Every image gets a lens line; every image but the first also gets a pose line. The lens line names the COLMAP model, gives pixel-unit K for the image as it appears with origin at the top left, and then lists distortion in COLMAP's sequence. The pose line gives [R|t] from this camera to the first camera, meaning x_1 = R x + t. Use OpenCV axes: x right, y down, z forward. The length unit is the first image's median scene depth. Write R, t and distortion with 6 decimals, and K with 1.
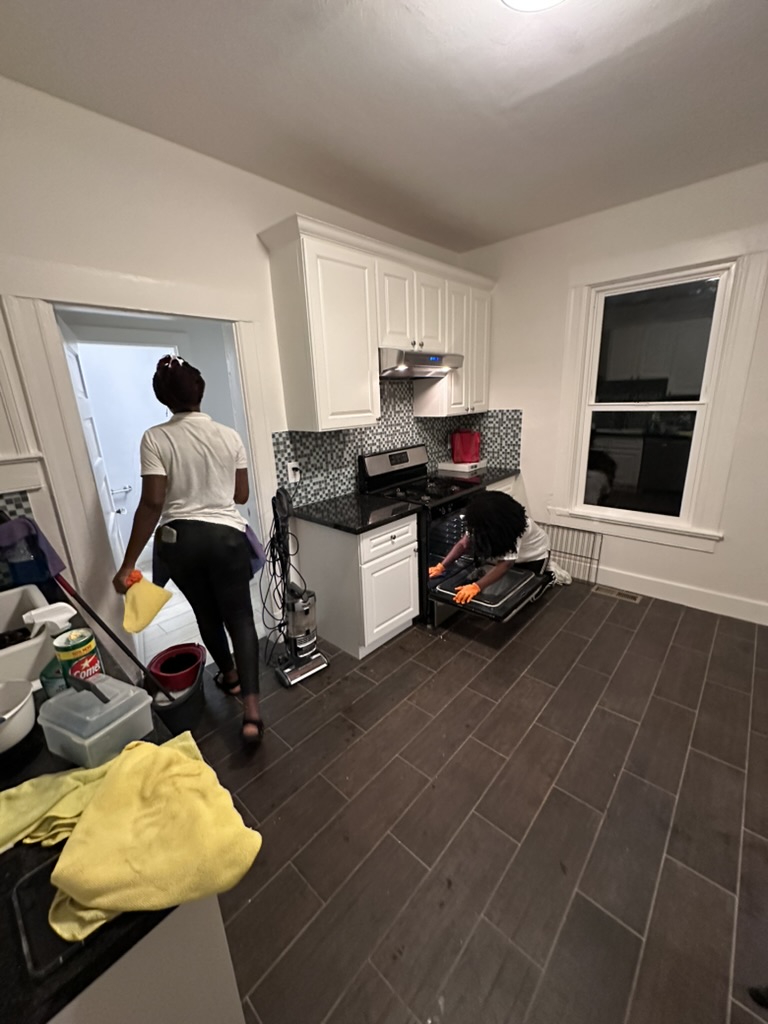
lens RADIAL K [[409.8, 0, 384.9], [0, 409.8, 511.9], [0, 0, 1]] dist [0.000090, 0.000062]
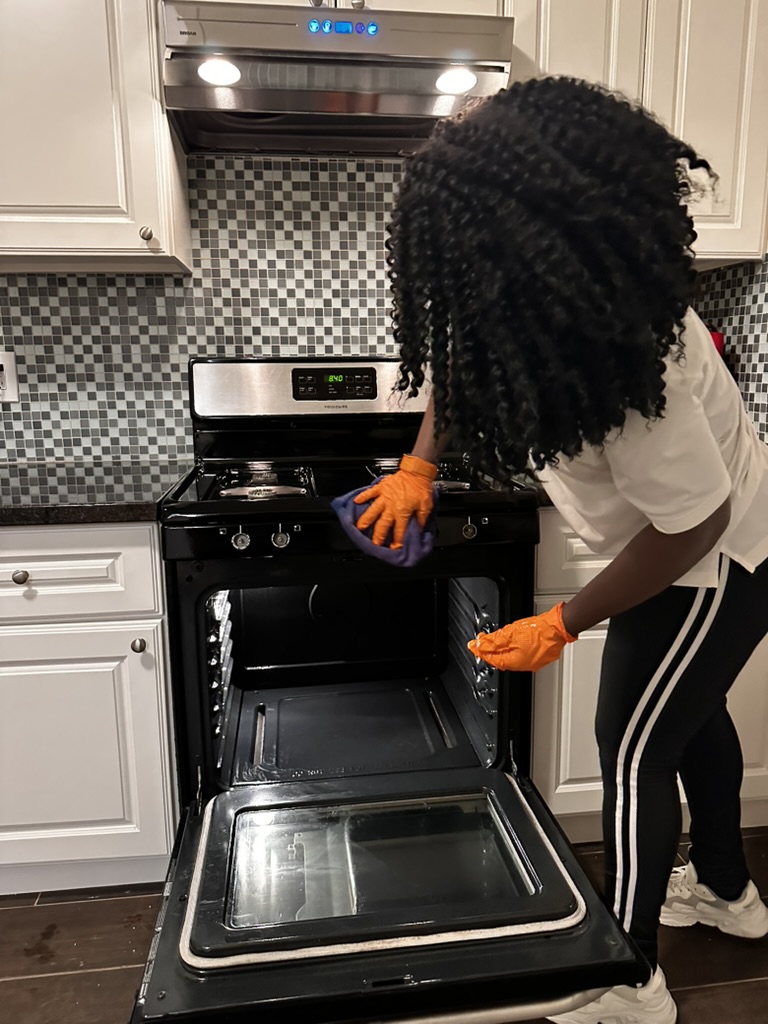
lens RADIAL K [[716.8, 0, 381.4], [0, 716.8, 510.9], [0, 0, 1]] dist [0.022600, -0.004112]
pose [[0.757454, 0.160535, -0.632845, 0.585969], [-0.200219, 0.979711, 0.008881, -0.050915], [0.621431, 0.119981, 0.774228, 0.740104]]
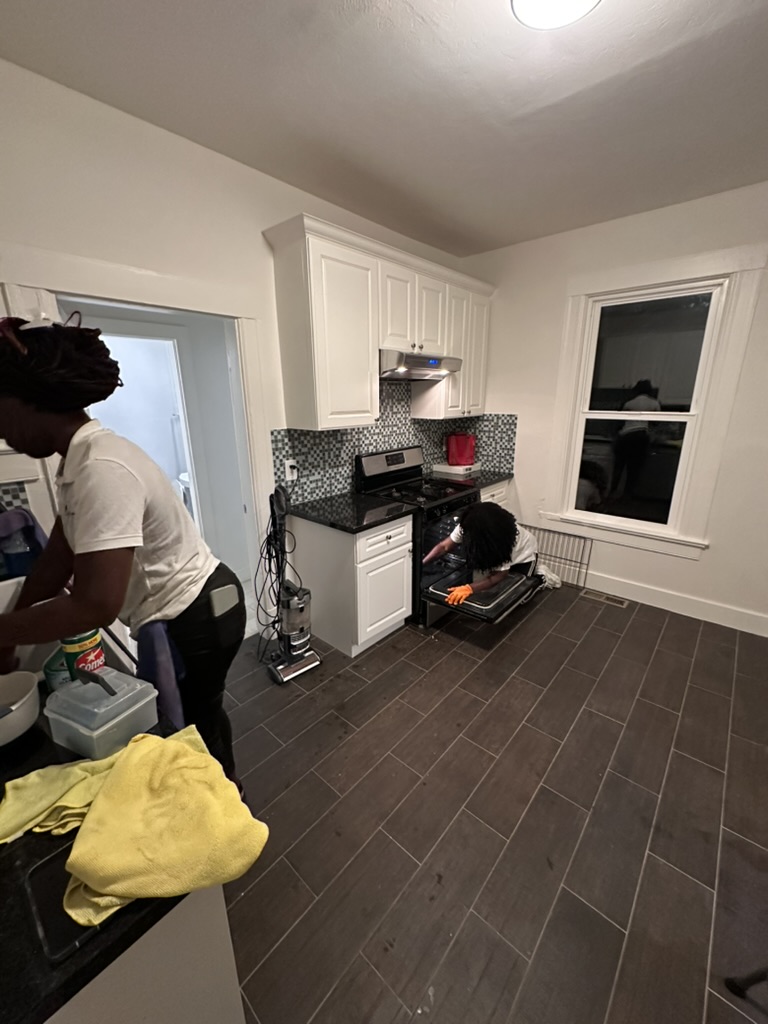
lens RADIAL K [[409.8, 0, 385.0], [0, 409.8, 511.8], [0, 0, 1]] dist [0.000090, 0.000062]
pose [[0.999336, 0.027041, 0.024433, -0.015734], [-0.027083, 0.999632, 0.001378, -0.002233], [-0.024387, -0.002039, 0.999701, -0.008821]]
